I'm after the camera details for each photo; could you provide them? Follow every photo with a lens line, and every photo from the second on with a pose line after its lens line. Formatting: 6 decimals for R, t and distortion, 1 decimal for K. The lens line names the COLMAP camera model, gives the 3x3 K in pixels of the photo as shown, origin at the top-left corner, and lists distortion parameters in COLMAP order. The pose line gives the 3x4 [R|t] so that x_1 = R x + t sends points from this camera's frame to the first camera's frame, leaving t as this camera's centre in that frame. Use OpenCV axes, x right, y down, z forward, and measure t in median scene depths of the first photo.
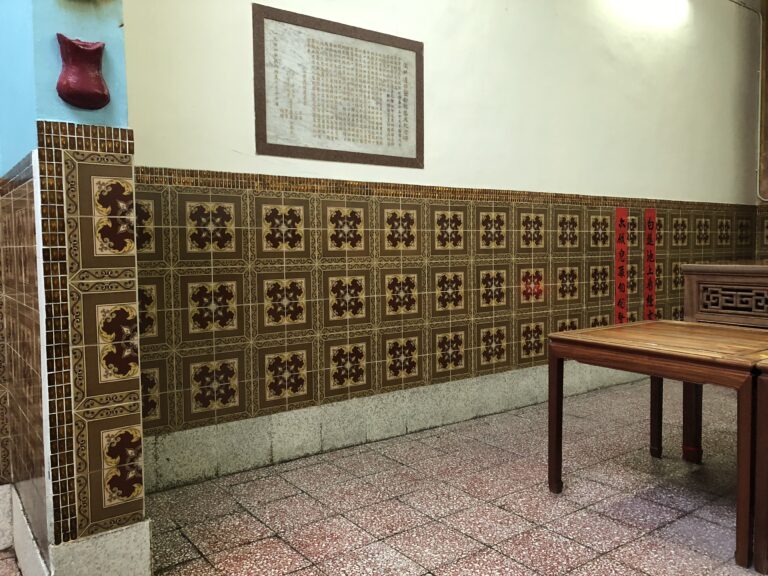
lens RADIAL K [[629.0, 0, 389.7], [0, 629.0, 284.8], [0, 0, 1]] dist [0.042703, -0.046512]
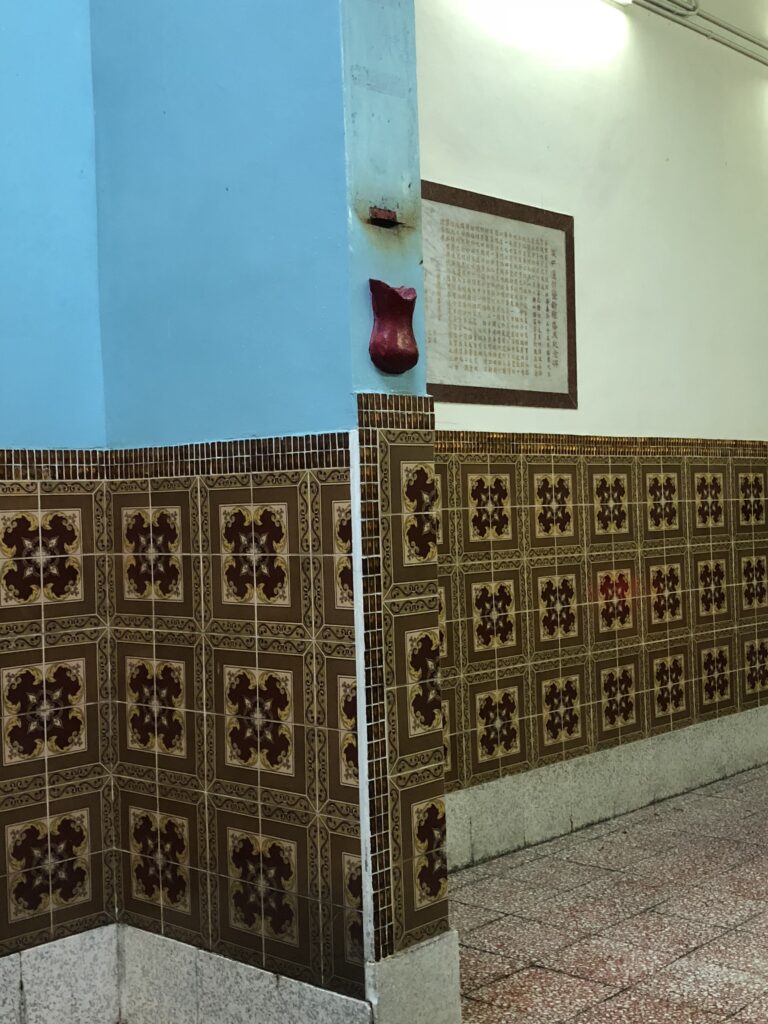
lens RADIAL K [[1320.9, 0, 383.4], [0, 1320.9, 508.2], [0, 0, 1]] dist [0.139792, -0.508125]
pose [[0.980633, -0.020307, 0.194801, -0.437709], [0.032310, 0.997756, -0.058637, -0.012673], [-0.193173, 0.063796, 0.979088, -0.295906]]
